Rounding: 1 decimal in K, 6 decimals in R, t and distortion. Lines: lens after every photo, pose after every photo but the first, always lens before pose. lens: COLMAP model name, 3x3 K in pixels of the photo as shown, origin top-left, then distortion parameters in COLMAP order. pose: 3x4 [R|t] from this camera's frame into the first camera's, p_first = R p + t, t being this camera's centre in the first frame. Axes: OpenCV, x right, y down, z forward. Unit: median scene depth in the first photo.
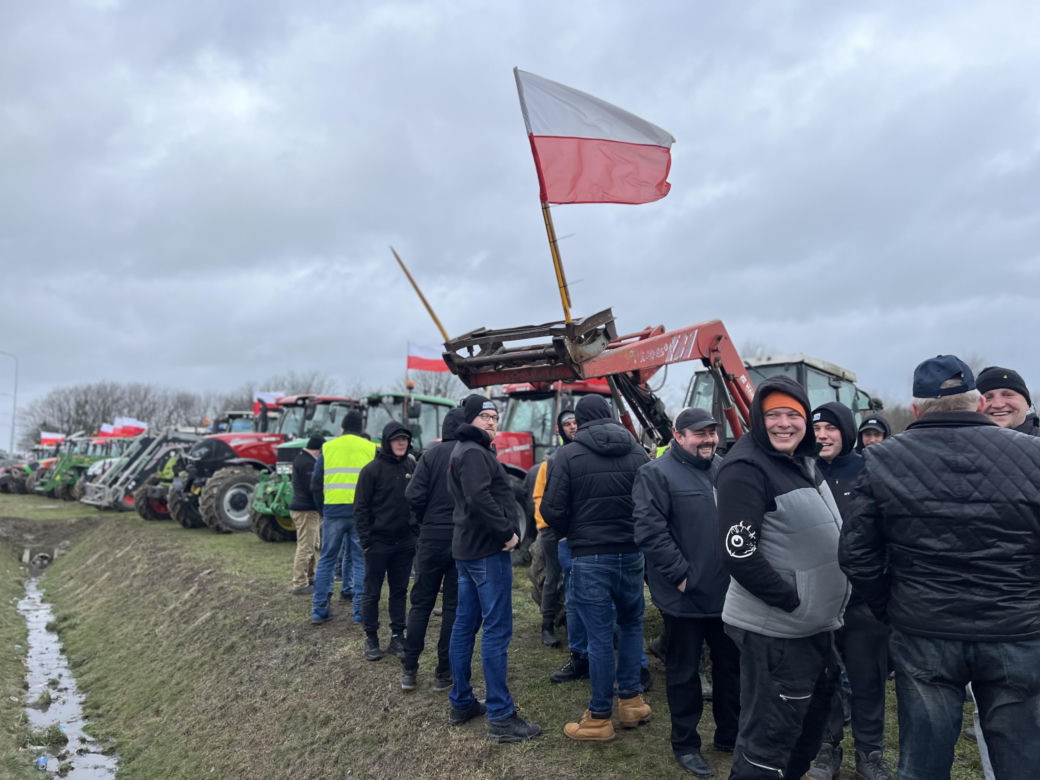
lens RADIAL K [[794.9, 0, 522.6], [0, 794.9, 404.2], [0, 0, 1]] dist [0.033439, -0.014685]
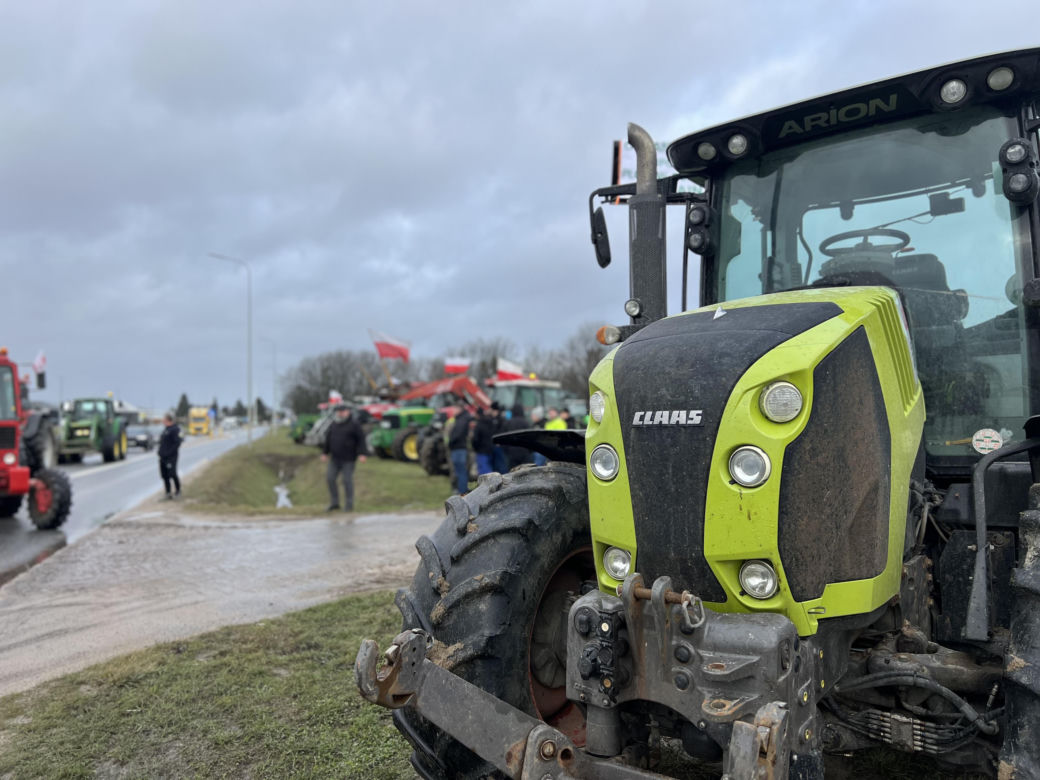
lens RADIAL K [[772.4, 0, 520.0], [0, 772.4, 390.0], [0, 0, 1]] dist [0.032577, -0.004709]
pose [[0.965233, -0.027863, -0.259900, 0.795669], [0.039525, 0.998427, 0.039755, -0.102667], [0.258384, -0.048645, 0.964817, -1.183040]]
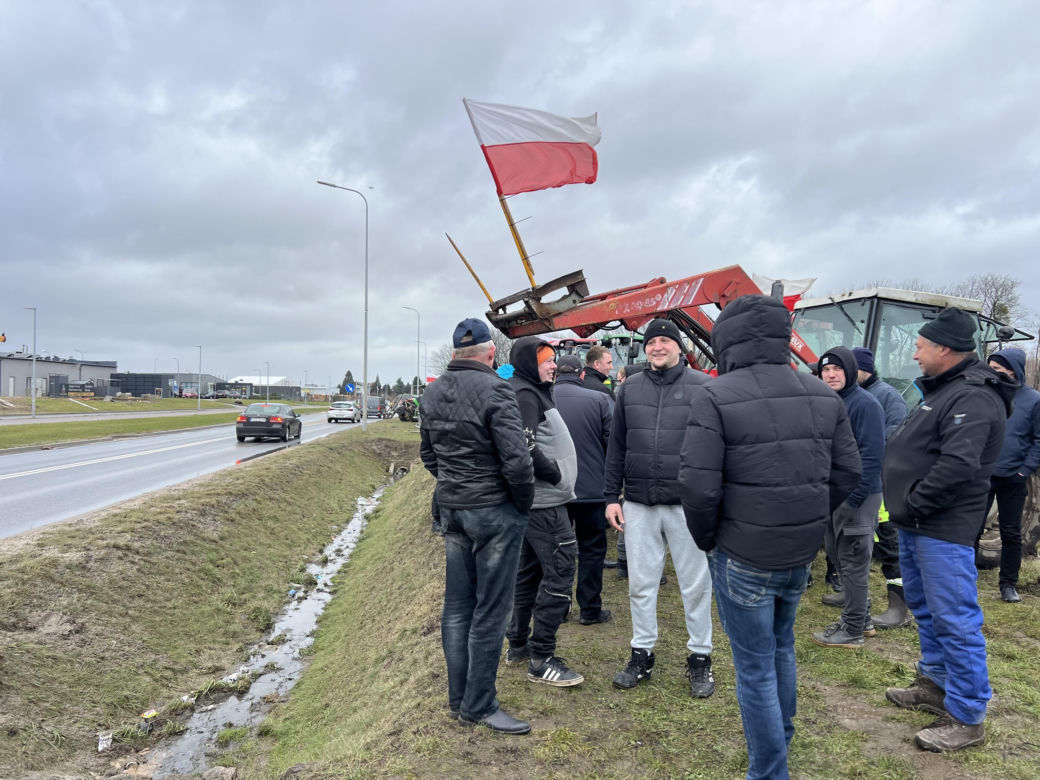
lens RADIAL K [[772.8, 0, 513.2], [0, 772.8, 398.4], [0, 0, 1]] dist [0.032918, -0.003059]
pose [[0.893717, -0.000518, -0.448631, 0.293872], [0.034004, 0.997201, 0.066588, -0.004111], [0.447340, -0.074766, 0.891233, -0.064841]]
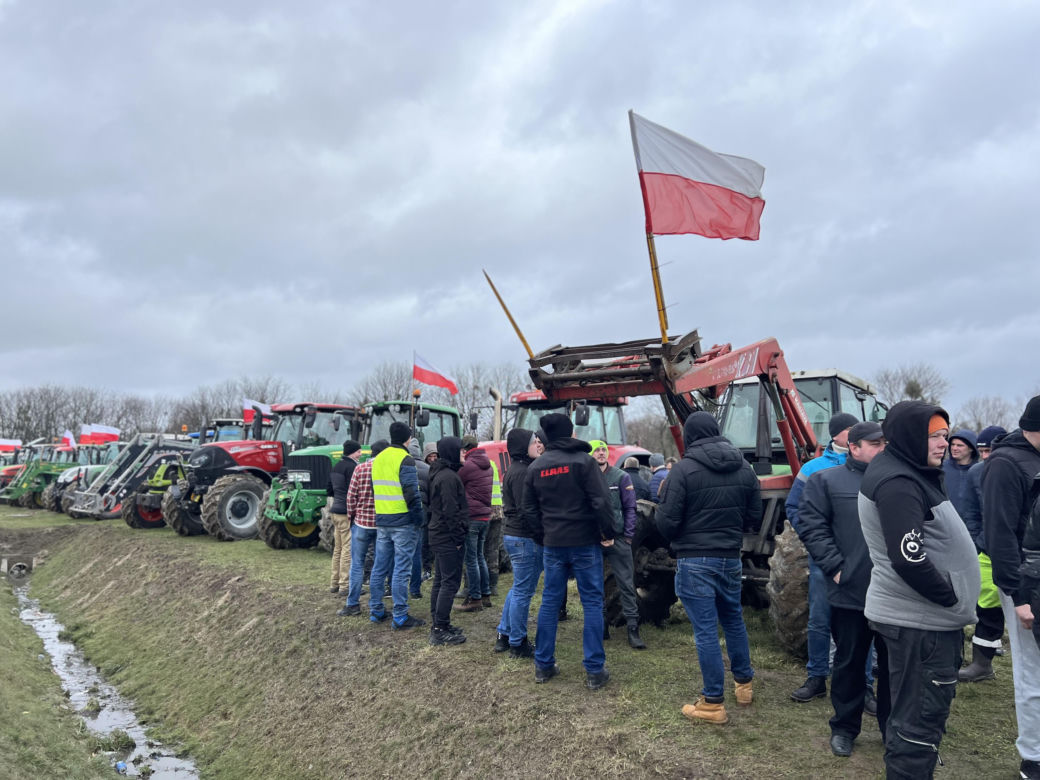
lens RADIAL K [[792.4, 0, 519.3], [0, 792.4, 404.0], [0, 0, 1]] dist [0.037263, -0.012248]
pose [[0.998547, 0.002090, 0.053851, -0.100217], [-0.001704, 0.999972, -0.007220, -0.005743], [-0.053864, 0.007118, 0.998523, -0.033310]]
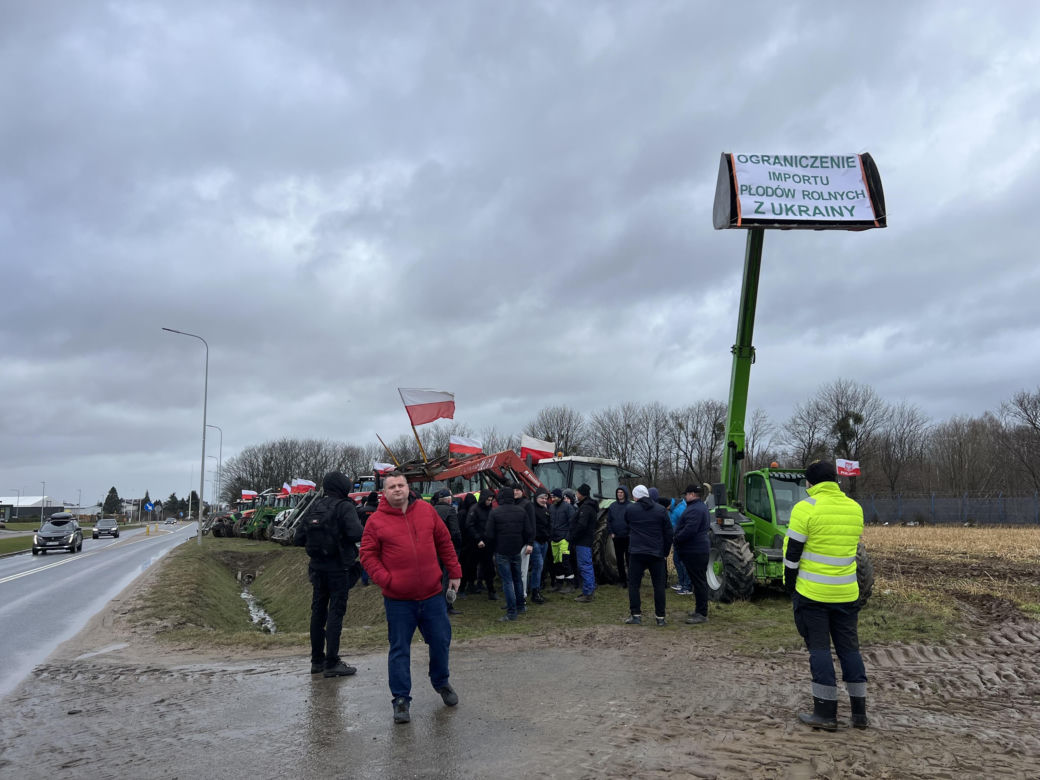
lens RADIAL K [[772.4, 0, 520.0], [0, 772.4, 390.0], [0, 0, 1]] dist [0.032577, -0.004709]
pose [[0.981203, -0.057531, -0.184203, 0.473845], [0.044691, 0.996322, -0.073113, -0.074734], [0.187732, 0.063506, 0.980165, -0.881616]]
